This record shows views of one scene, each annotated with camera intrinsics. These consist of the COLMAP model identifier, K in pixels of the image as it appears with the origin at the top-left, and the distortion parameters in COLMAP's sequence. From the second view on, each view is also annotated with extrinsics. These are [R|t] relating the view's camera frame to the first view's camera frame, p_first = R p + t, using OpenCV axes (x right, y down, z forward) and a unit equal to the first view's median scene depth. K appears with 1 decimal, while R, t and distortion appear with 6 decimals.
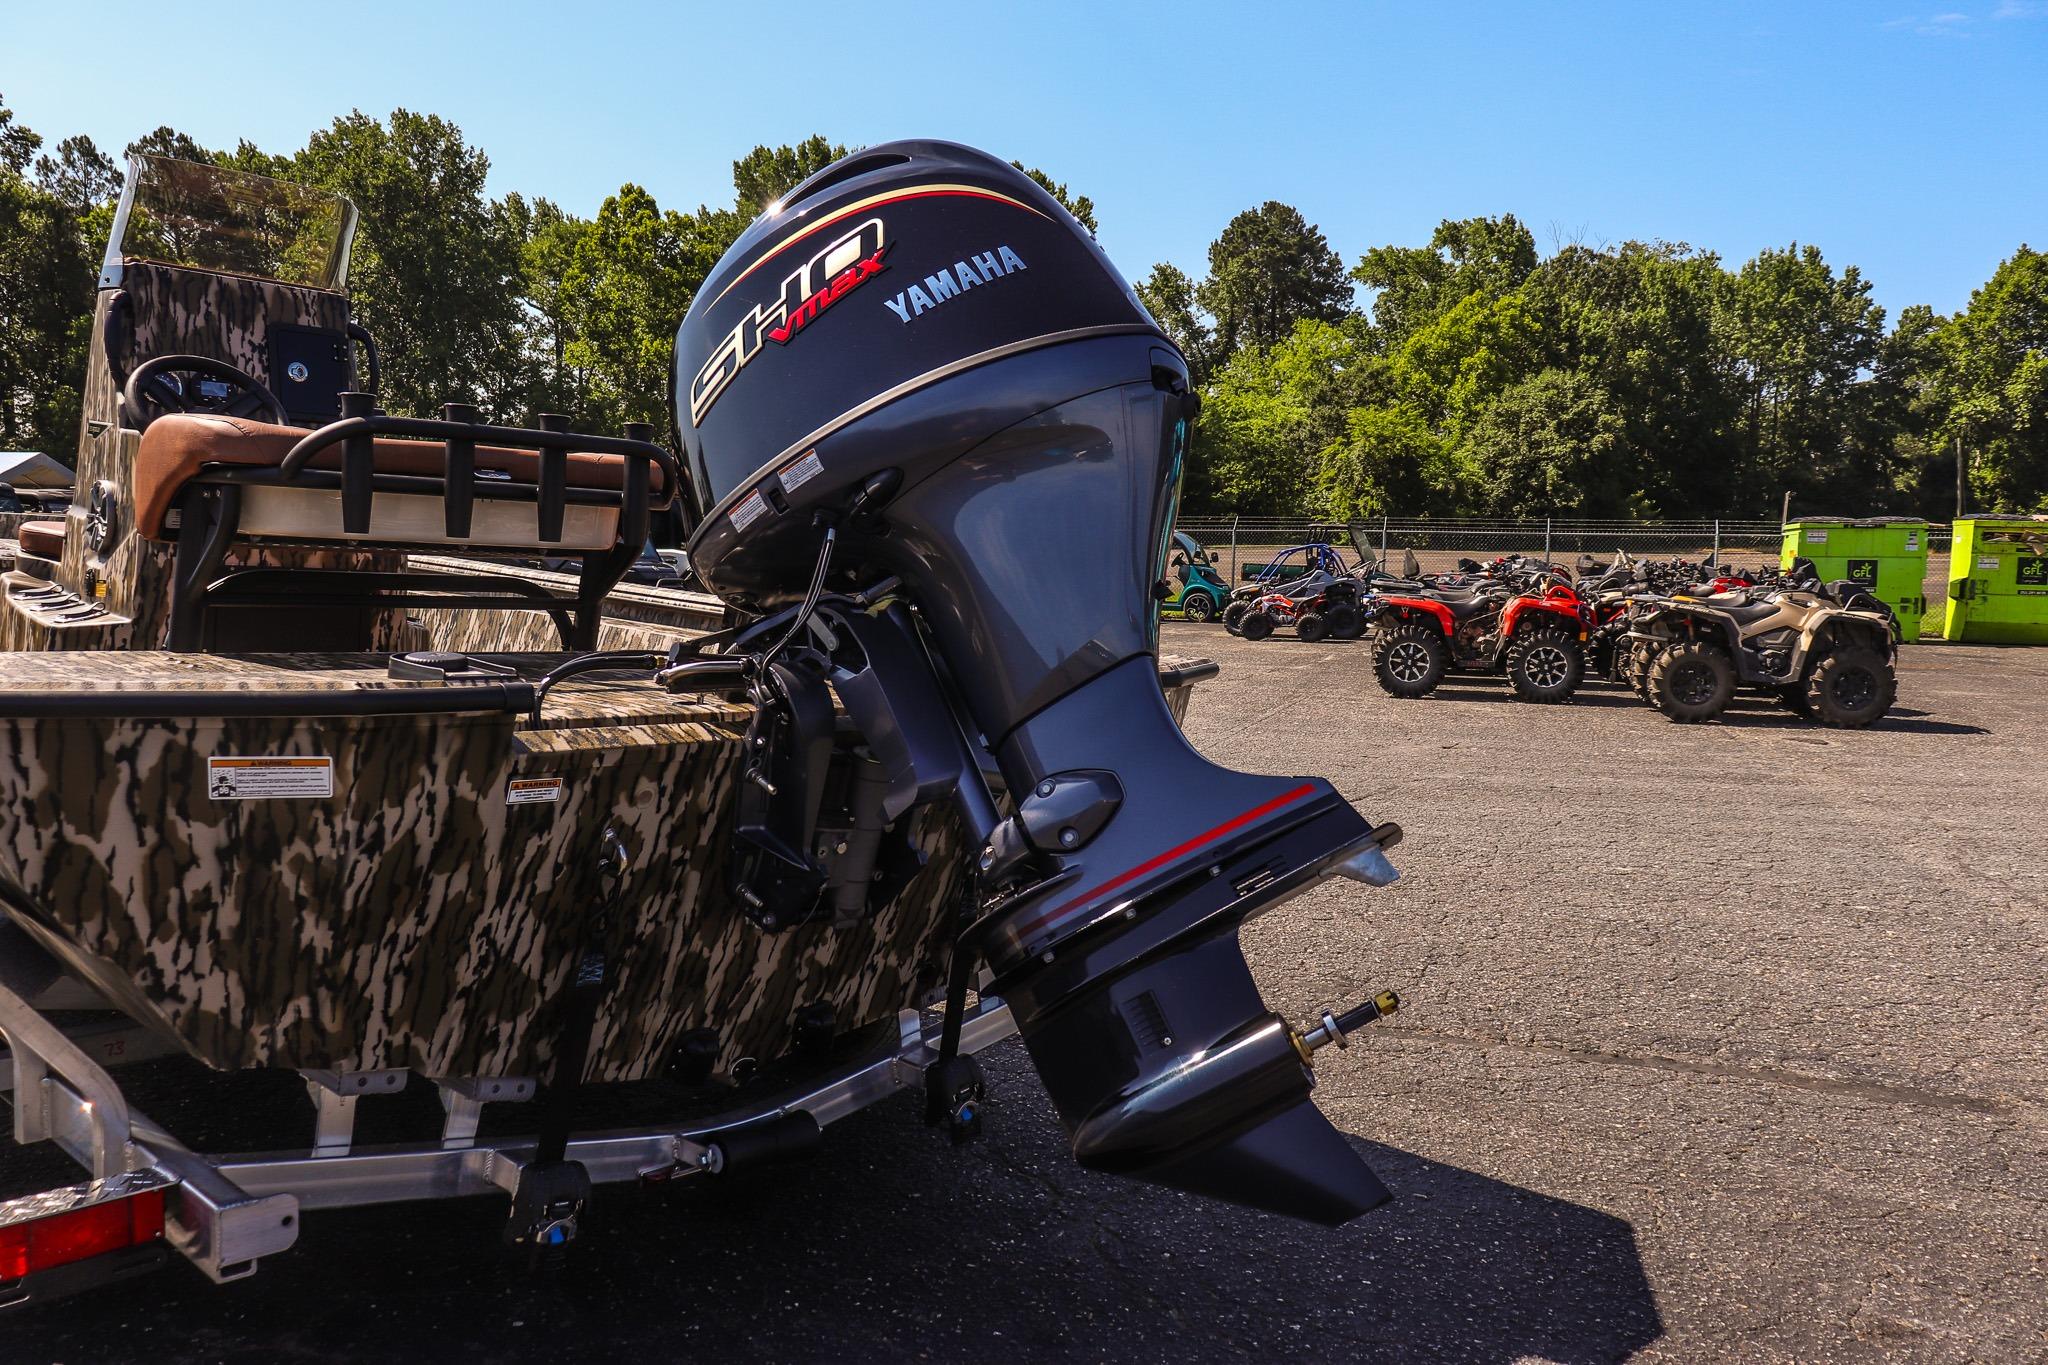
lens RADIAL K [[1635.0, 0, 1027.1], [0, 1635.0, 686.2], [0, 0, 1]] dist [-0.004542, 0.004169]
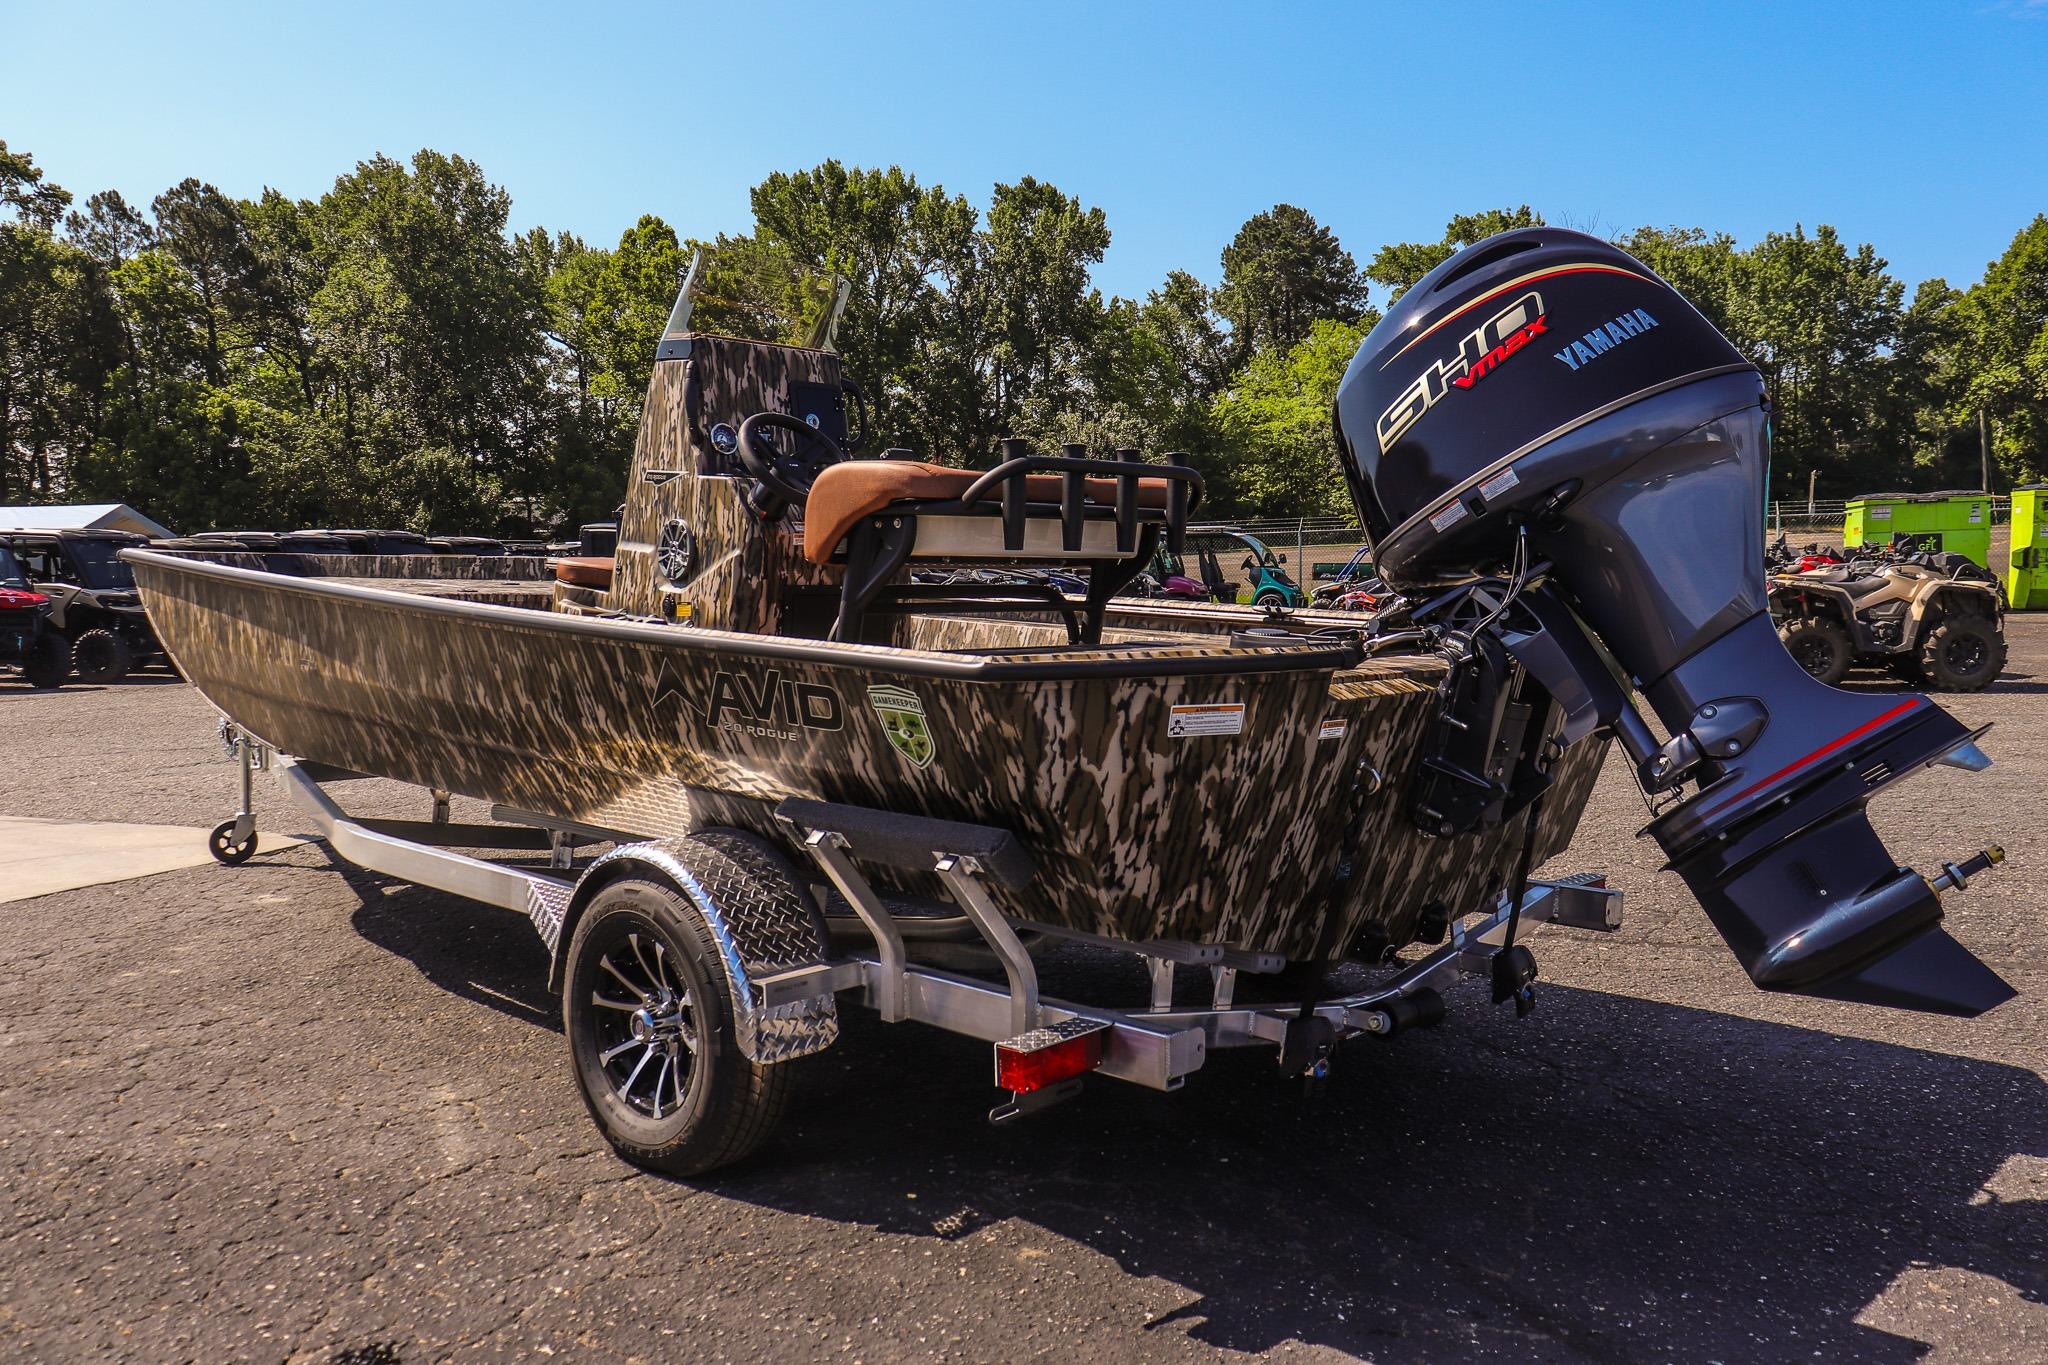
lens RADIAL K [[1637.1, 0, 1039.3], [0, 1637.1, 683.1], [0, 0, 1]] dist [0.001079, -0.000901]
pose [[0.999123, -0.041711, -0.003721, -0.290089], [0.041676, 0.999091, -0.009011, 0.015222], [0.004094, 0.008848, 0.999952, -0.189290]]
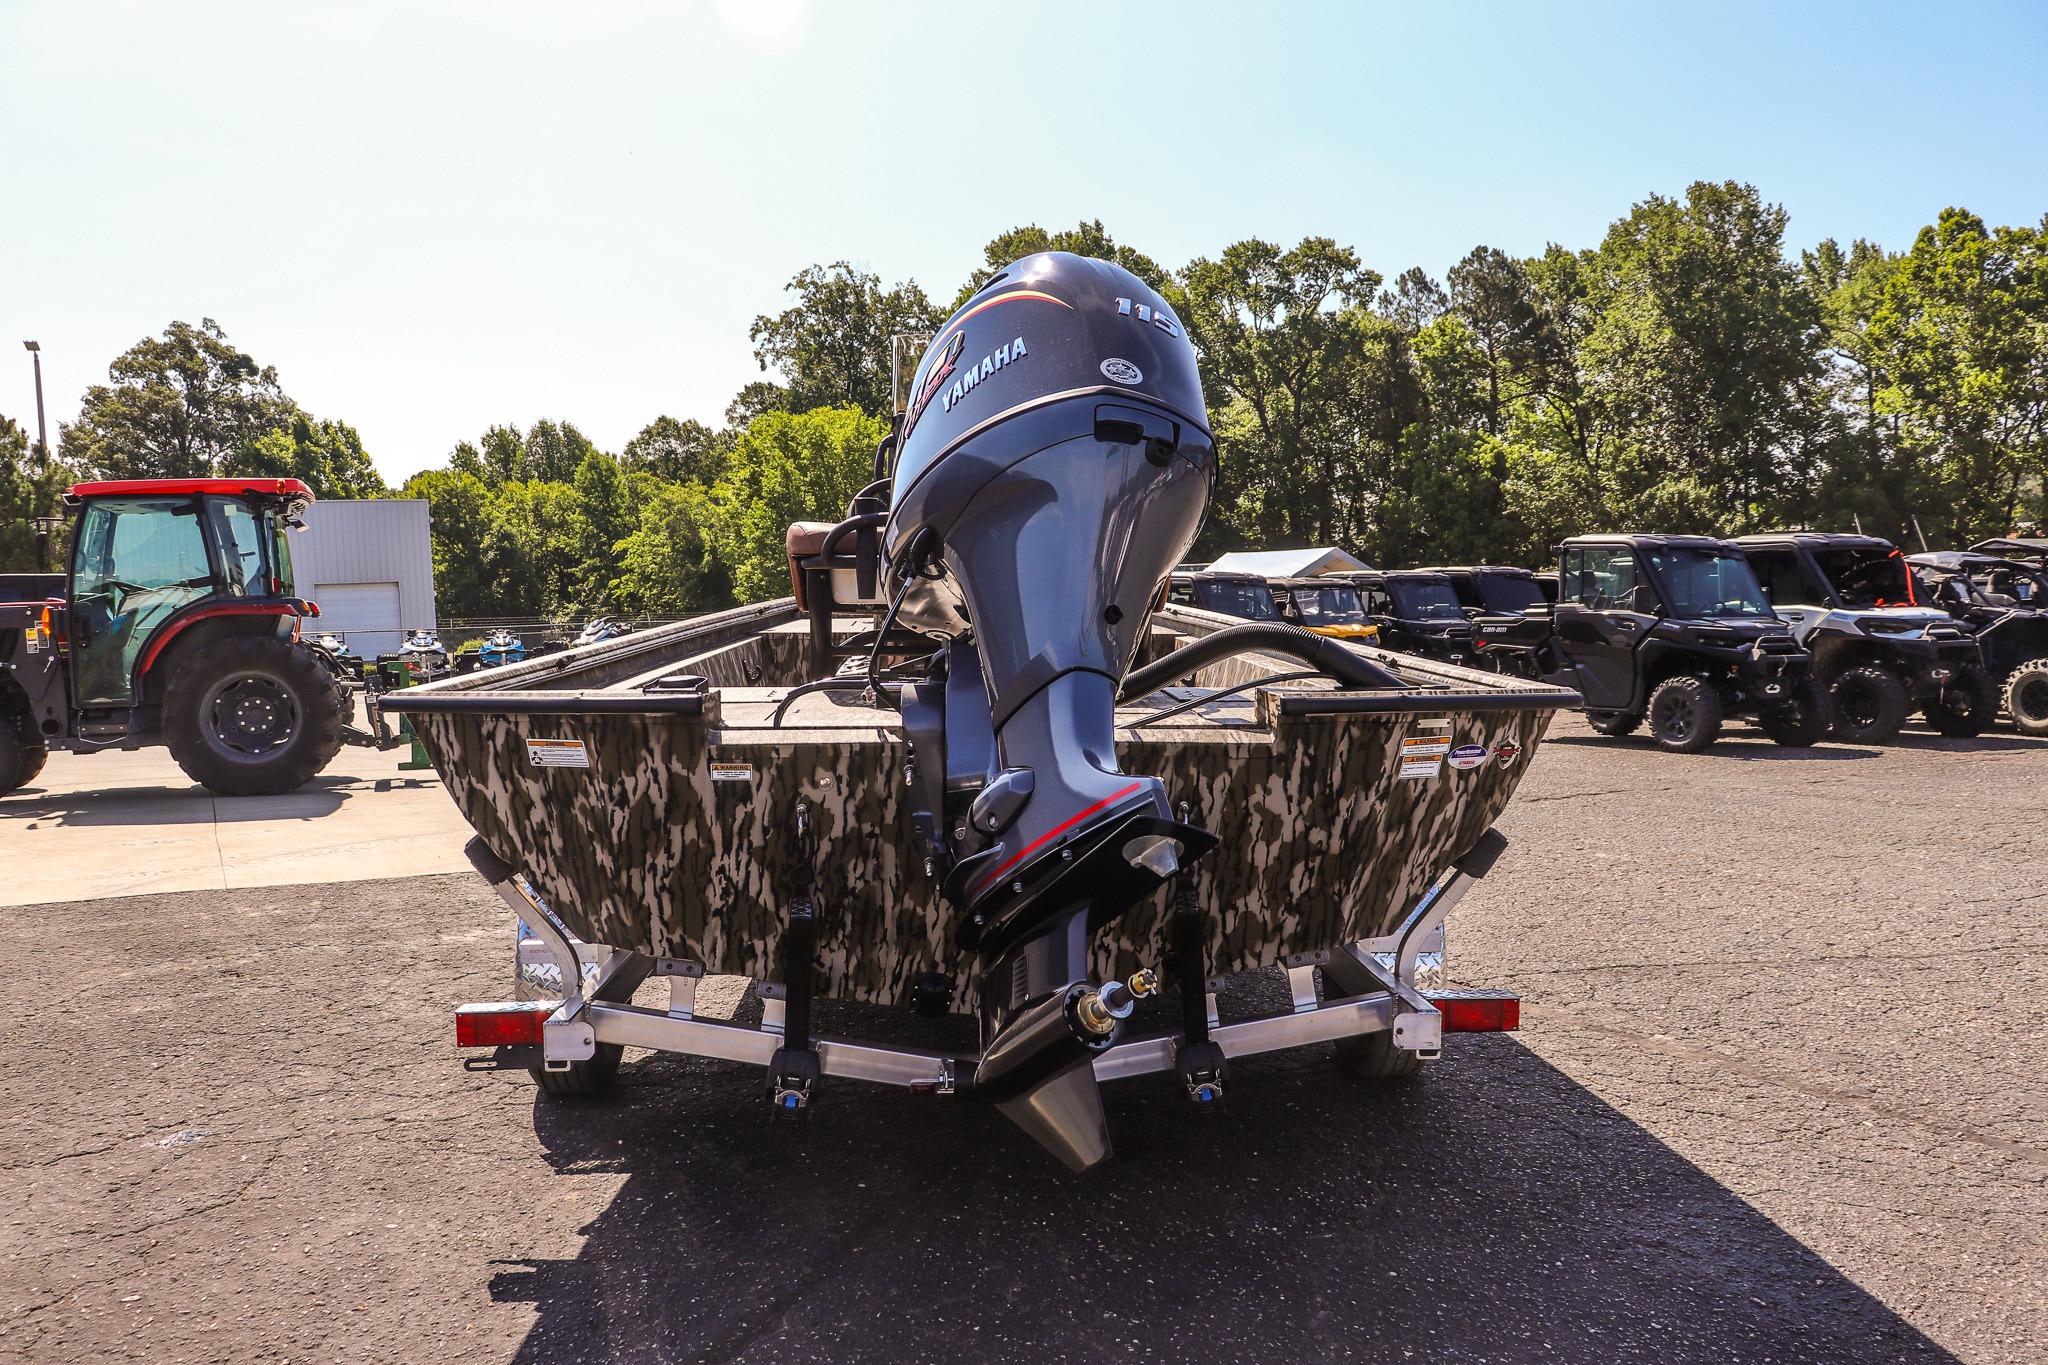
lens RADIAL K [[1644.7, 0, 1056.7], [0, 1644.7, 687.5], [0, 0, 1]] dist [0.001722, -0.000732]
pose [[0.729352, -0.011563, -0.684041, 0.482182], [-0.017319, 0.999225, -0.035357, 0.019604], [0.683920, 0.037635, 0.728586, 0.077812]]
